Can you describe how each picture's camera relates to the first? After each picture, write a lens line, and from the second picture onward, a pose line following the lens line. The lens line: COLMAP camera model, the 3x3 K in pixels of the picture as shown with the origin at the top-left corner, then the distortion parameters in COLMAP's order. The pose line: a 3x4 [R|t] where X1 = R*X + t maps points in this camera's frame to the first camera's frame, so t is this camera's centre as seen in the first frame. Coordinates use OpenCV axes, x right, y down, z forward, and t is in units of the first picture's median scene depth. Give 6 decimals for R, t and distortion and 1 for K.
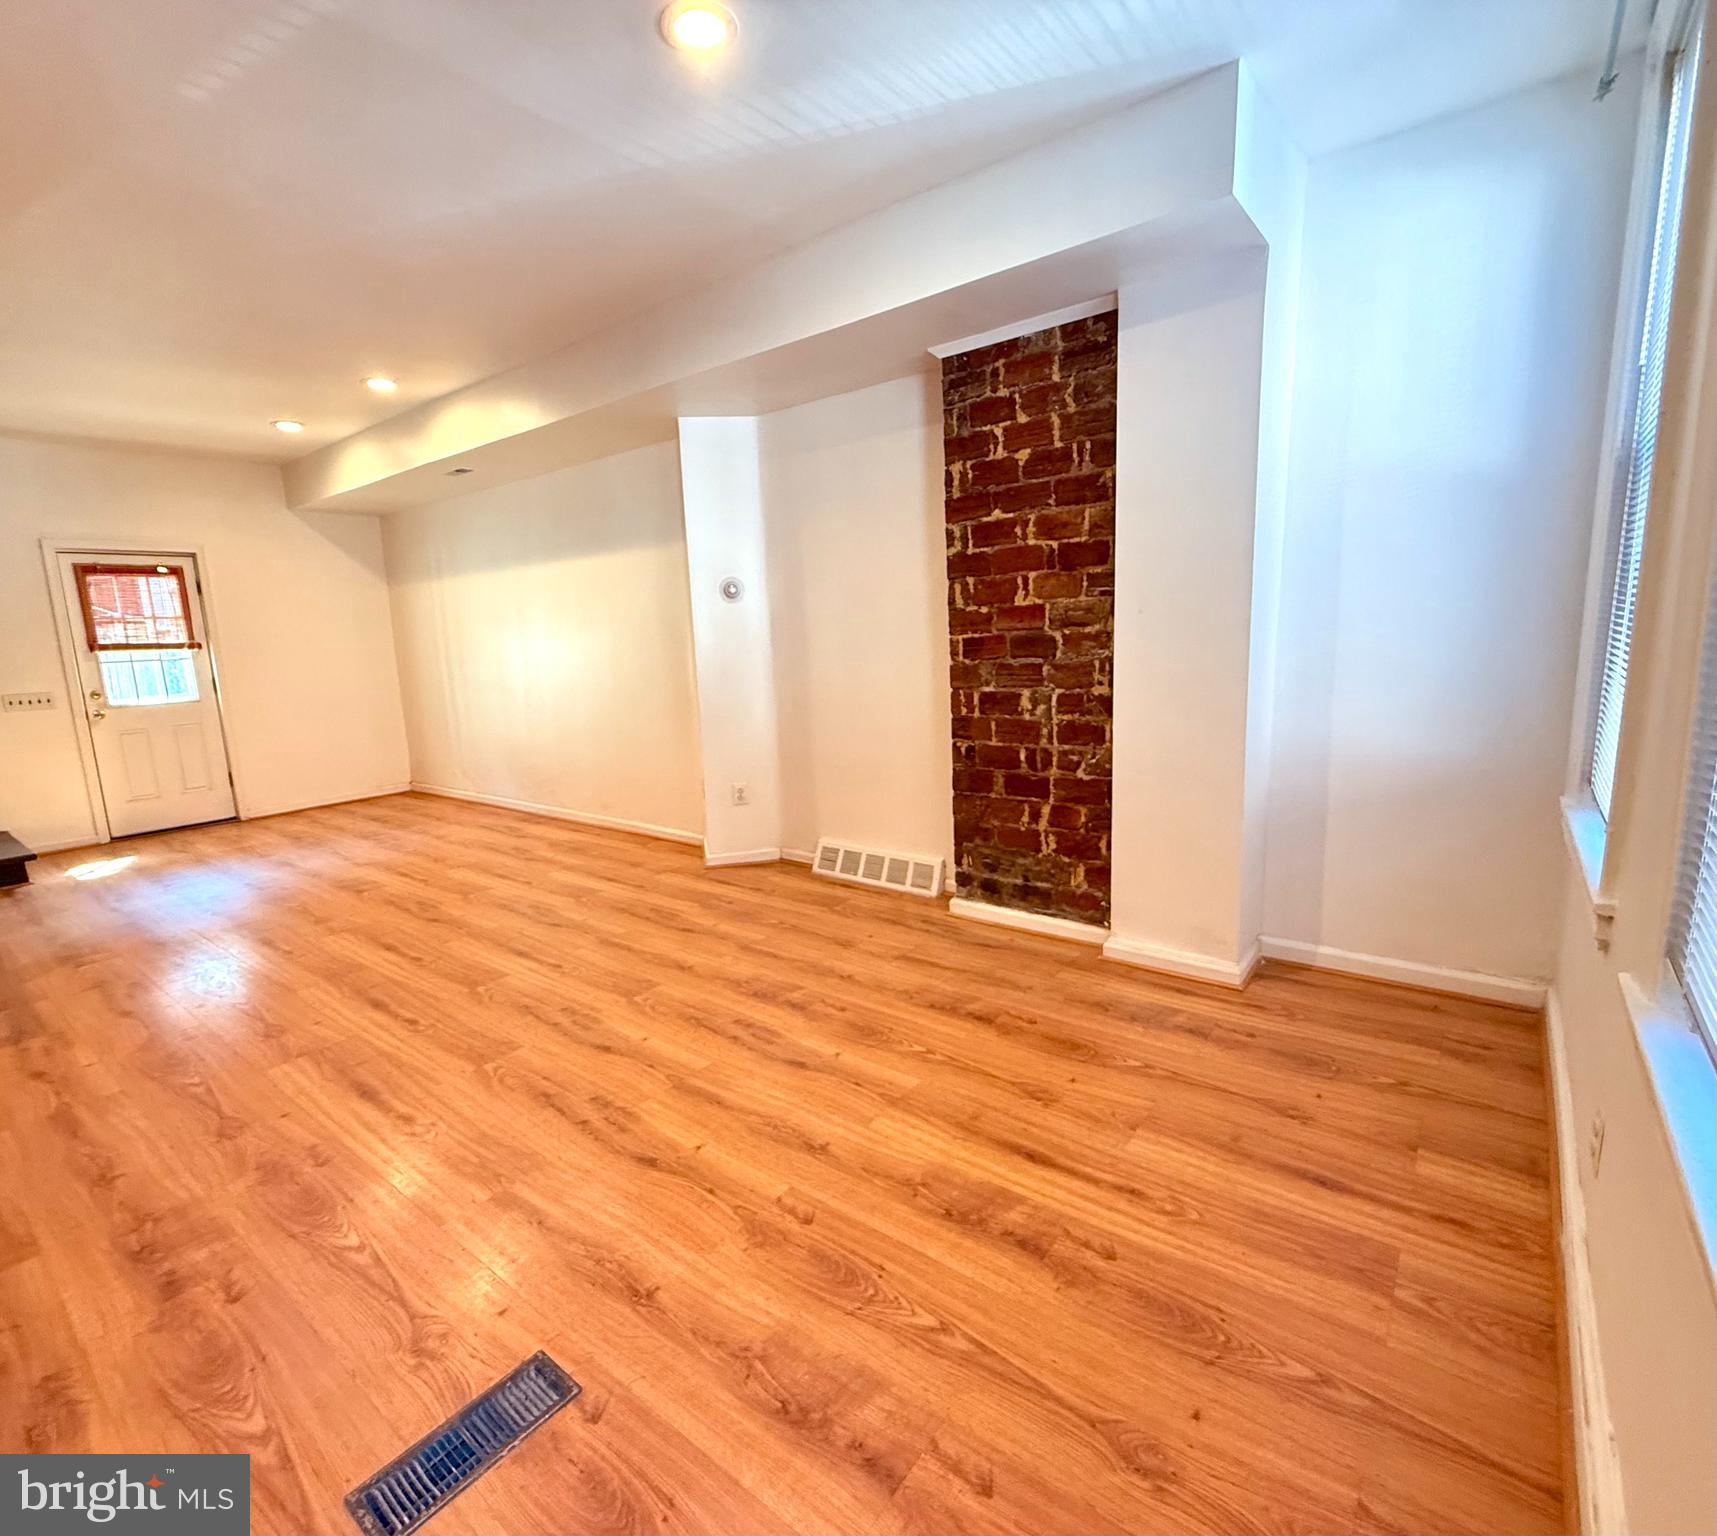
lens RADIAL K [[819.9, 0, 850.2], [0, 819.9, 764.0], [0, 0, 1]] dist [0.002715, -0.000334]
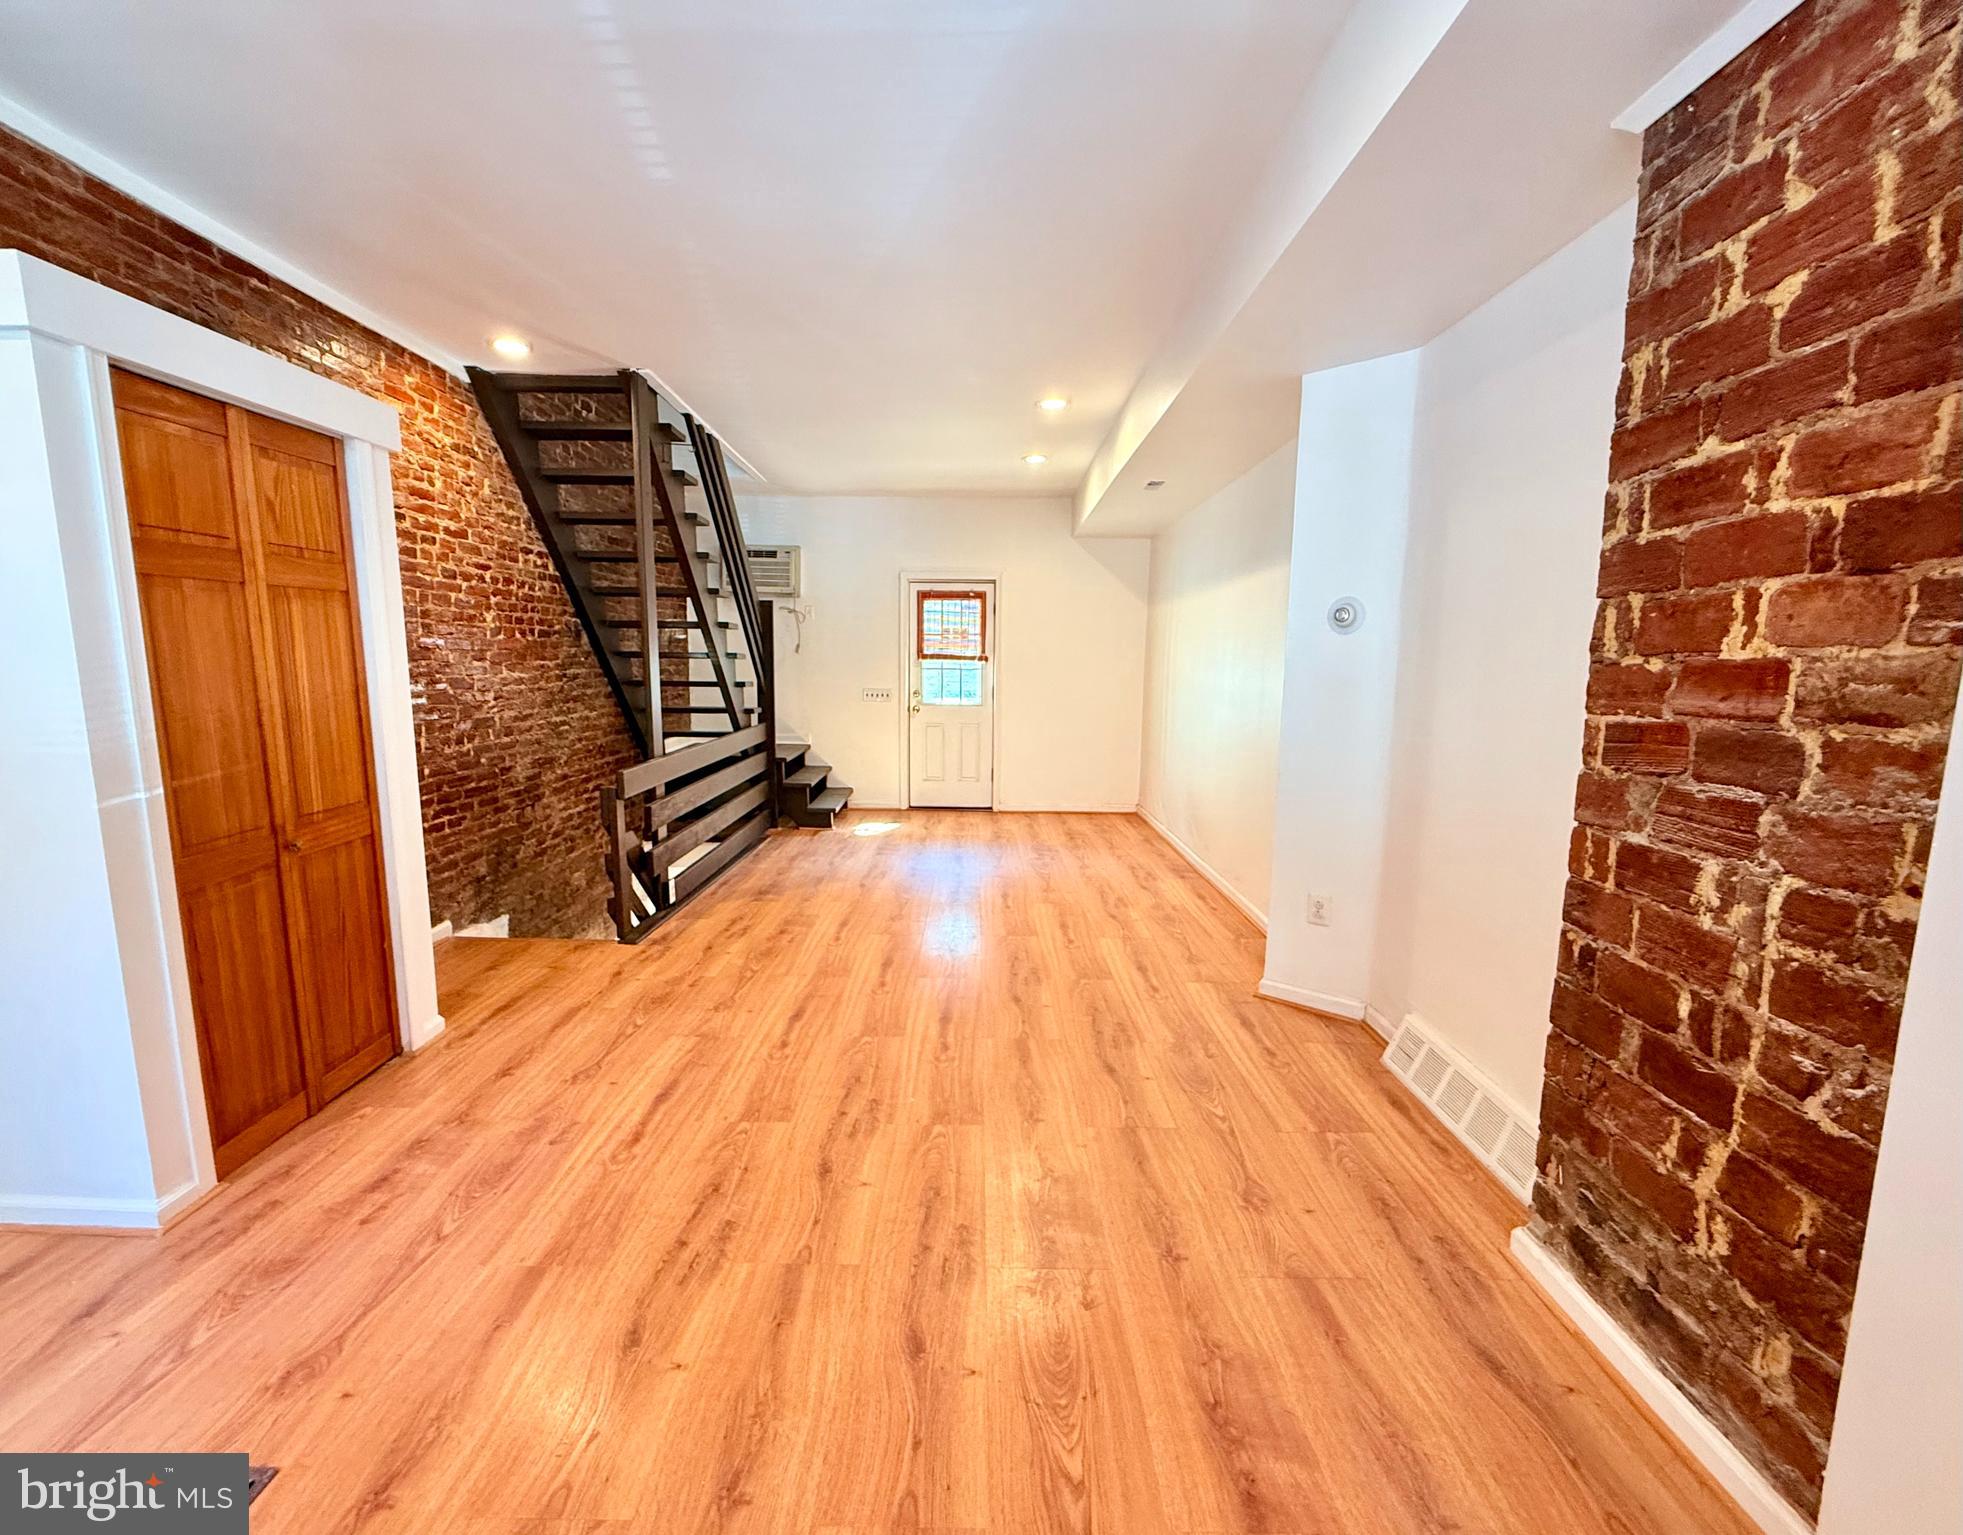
lens RADIAL K [[856.5, 0, 974.7], [0, 856.5, 781.7], [0, 0, 1]] dist [0.000968, -0.000163]
pose [[0.612461, 0.157362, -0.774680, 0.317070], [-0.165127, 0.983835, 0.069298, -0.097739], [0.773062, 0.085478, 0.628545, 0.427032]]
